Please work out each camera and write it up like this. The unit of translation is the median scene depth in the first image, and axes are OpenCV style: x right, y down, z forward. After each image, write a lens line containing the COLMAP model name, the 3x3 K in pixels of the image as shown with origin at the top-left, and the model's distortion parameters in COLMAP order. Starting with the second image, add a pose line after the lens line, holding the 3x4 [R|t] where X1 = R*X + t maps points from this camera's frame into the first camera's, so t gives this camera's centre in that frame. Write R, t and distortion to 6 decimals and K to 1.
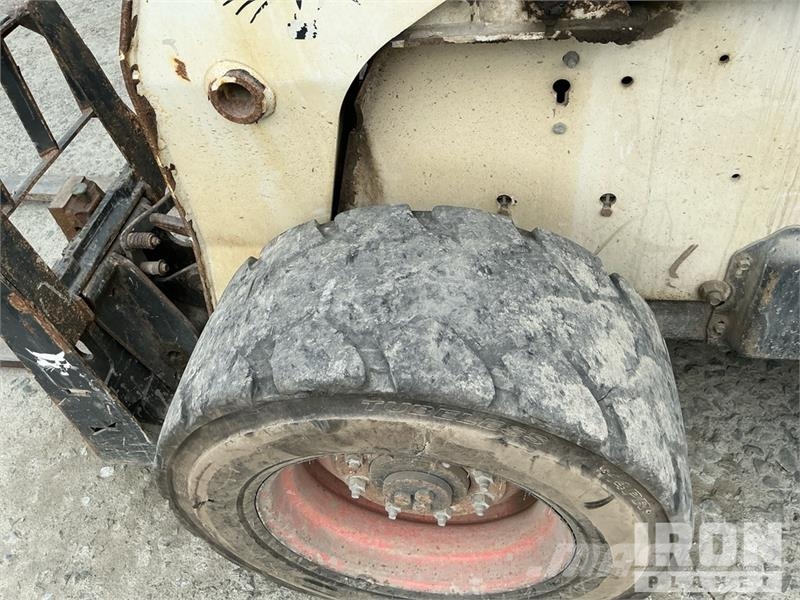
lens RADIAL K [[662.2, 0, 404.1], [0, 662.2, 297.4], [0, 0, 1]] dist [0.090752, -0.176109]
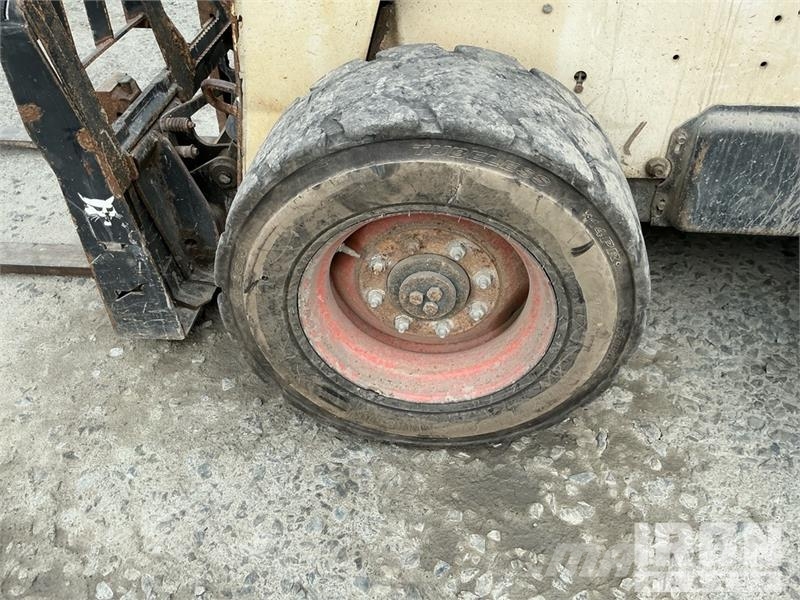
lens RADIAL K [[662.2, 0, 401.0], [0, 662.2, 300.2], [0, 0, 1]] dist [0.090752, -0.176109]
pose [[0.994648, 0.039797, 0.095355, -0.141697], [-0.030131, 0.994456, -0.100744, 0.417708], [-0.098835, 0.097332, 0.990332, -0.194466]]
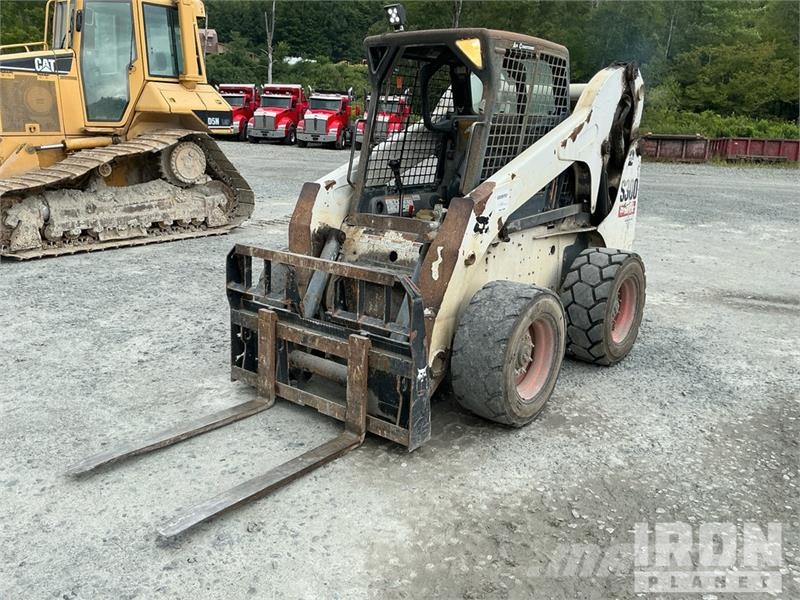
lens RADIAL K [[662.2, 0, 399.2], [0, 662.2, 300.4], [0, 0, 1]] dist [0.090752, -0.176109]
pose [[0.498952, -0.089573, 0.861988, -3.296373], [0.565950, 0.786939, -0.245819, 0.548054], [-0.656313, 0.610494, 0.443339, -0.317117]]
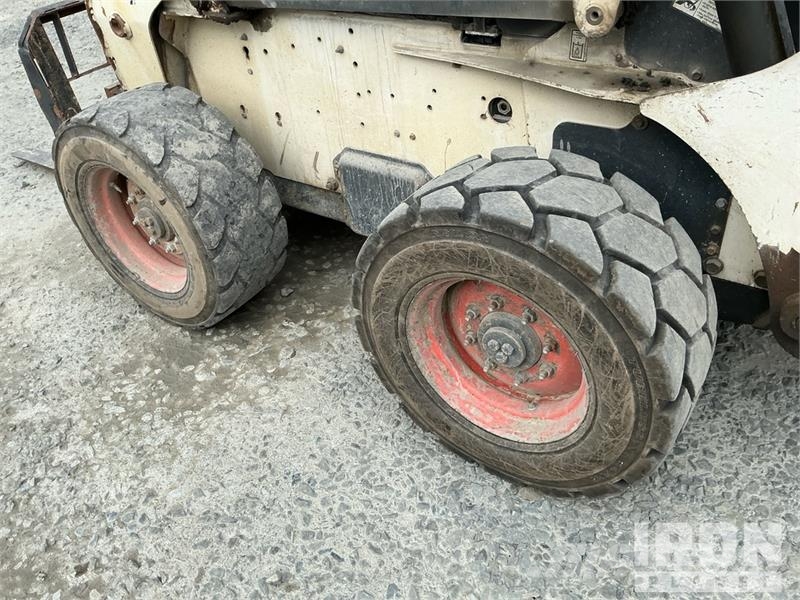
lens RADIAL K [[662.2, 0, 401.6], [0, 662.2, 302.4], [0, 0, 1]] dist [0.090752, -0.176109]
pose [[0.896863, 0.300981, -0.324108, 1.477245], [-0.331683, 0.942427, -0.042645, 0.353024], [0.292613, 0.145748, 0.945058, -0.736164]]
